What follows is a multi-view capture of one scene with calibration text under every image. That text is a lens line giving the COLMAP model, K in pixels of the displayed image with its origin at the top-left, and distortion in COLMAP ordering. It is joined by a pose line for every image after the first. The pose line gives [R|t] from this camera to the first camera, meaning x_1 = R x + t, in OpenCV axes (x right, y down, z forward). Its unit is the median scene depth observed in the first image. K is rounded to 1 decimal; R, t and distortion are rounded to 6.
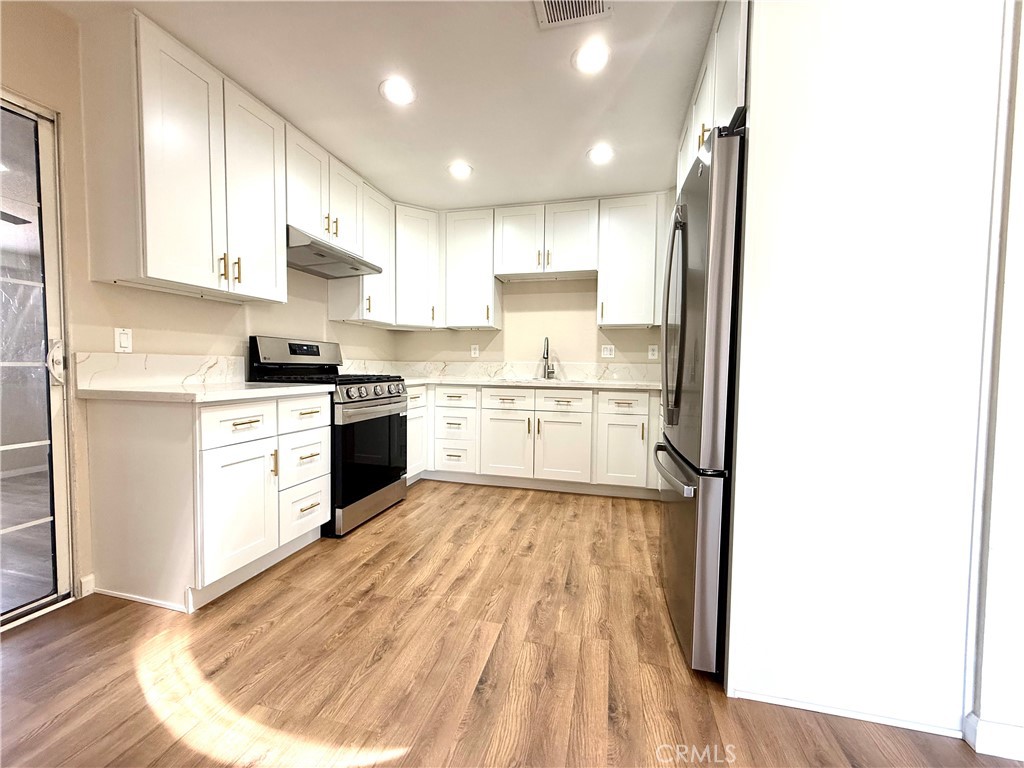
lens RADIAL K [[409.7, 0, 507.9], [0, 409.7, 383.7], [0, 0, 1]] dist [-0.000825, 0.000038]
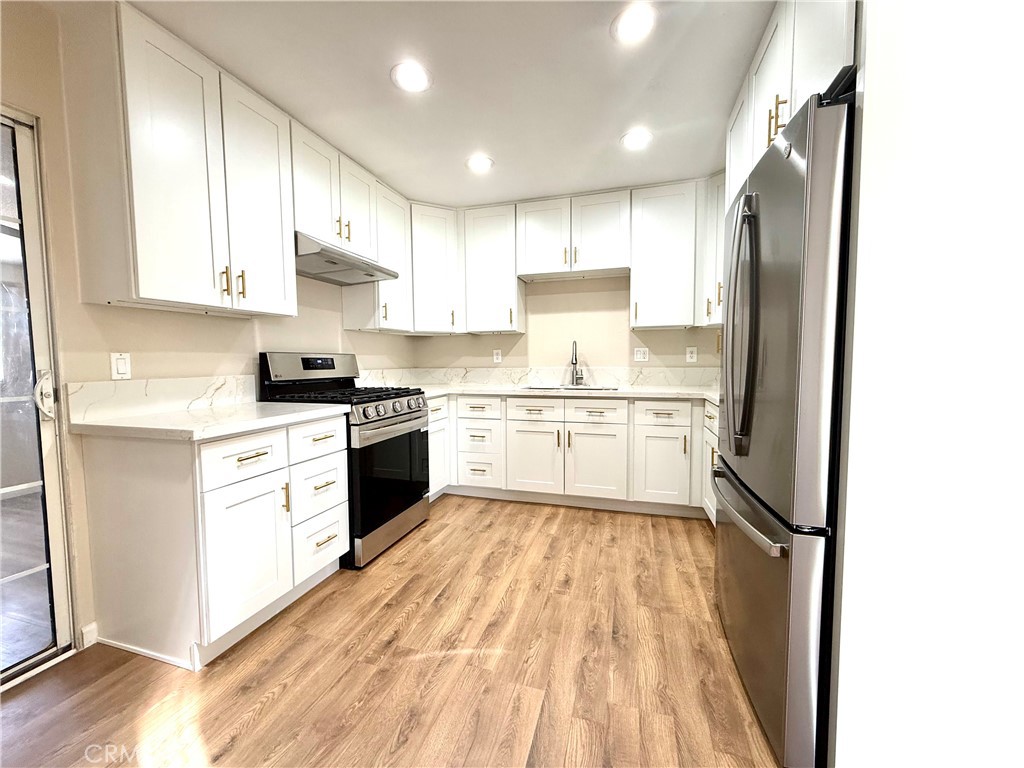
lens RADIAL K [[409.7, 0, 507.6], [0, 409.7, 383.9], [0, 0, 1]] dist [-0.000825, 0.000038]
pose [[0.998891, -0.018025, -0.043491, -0.028179], [0.018691, 0.999714, 0.014949, -0.048717], [0.043209, -0.015745, 0.998942, 0.094119]]
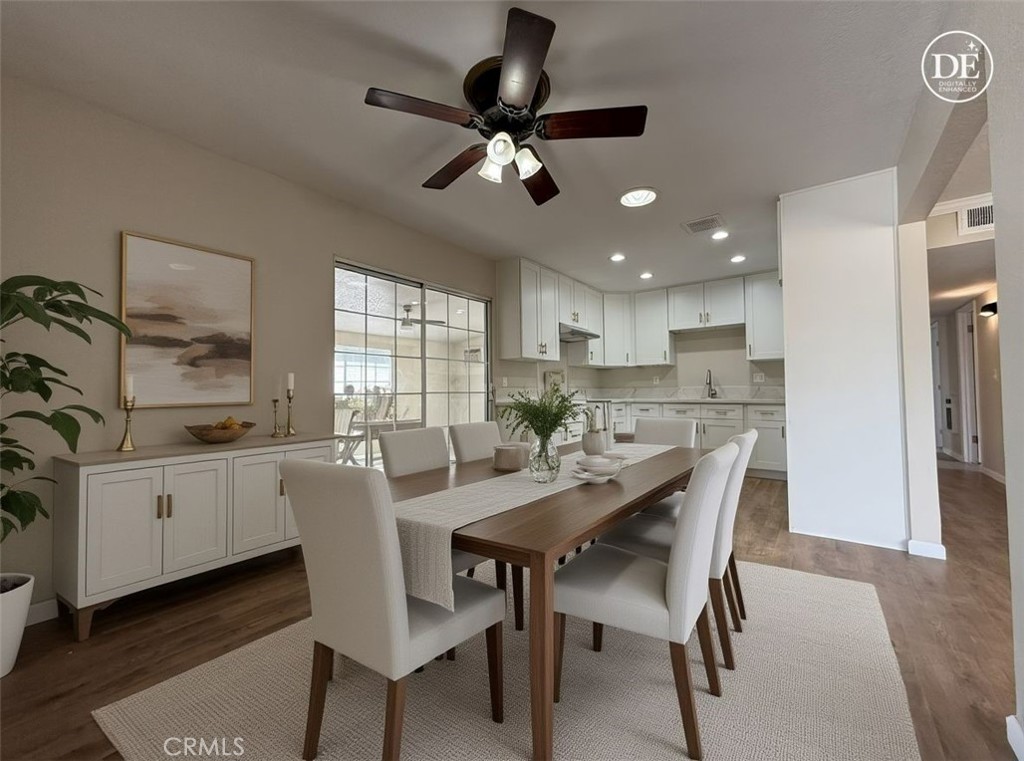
lens RADIAL K [[406.0, 0, 506.7], [0, 406.0, 381.9], [0, 0, 1]] dist [-0.002094, 0.000599]
pose [[0.916002, -0.032697, -0.399839, 0.016811], [0.003215, 0.997239, -0.074183, 0.051707], [0.401161, 0.066667, 0.913578, -0.897260]]
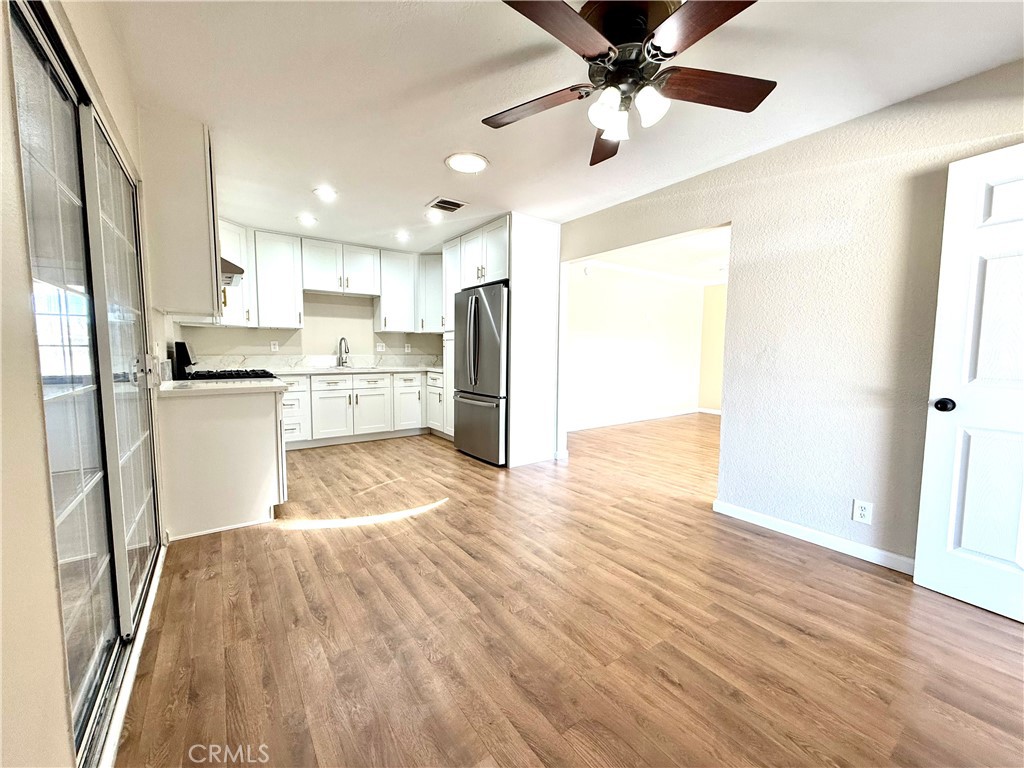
lens RADIAL K [[409.7, 0, 511.5], [0, 409.7, 383.6], [0, 0, 1]] dist [-0.000825, 0.000038]
pose [[0.638279, -0.070740, 0.766548, -0.937242], [0.032737, 0.997362, 0.064782, -0.041838], [-0.769109, -0.016255, 0.638911, -0.517897]]
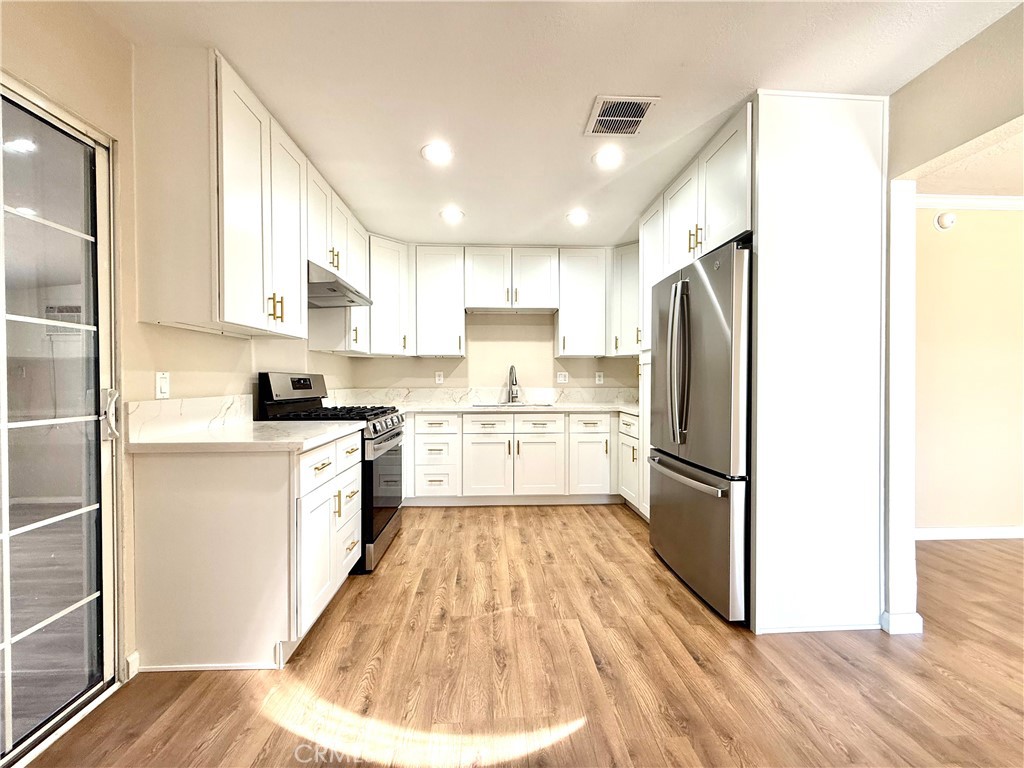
lens RADIAL K [[409.7, 0, 509.0], [0, 409.7, 383.5], [0, 0, 1]] dist [-0.000825, 0.000038]
pose [[0.954698, -0.015385, 0.297180, -0.364352], [0.025426, 0.999228, -0.029954, -0.048018], [-0.296489, 0.036153, 0.954352, -0.074265]]
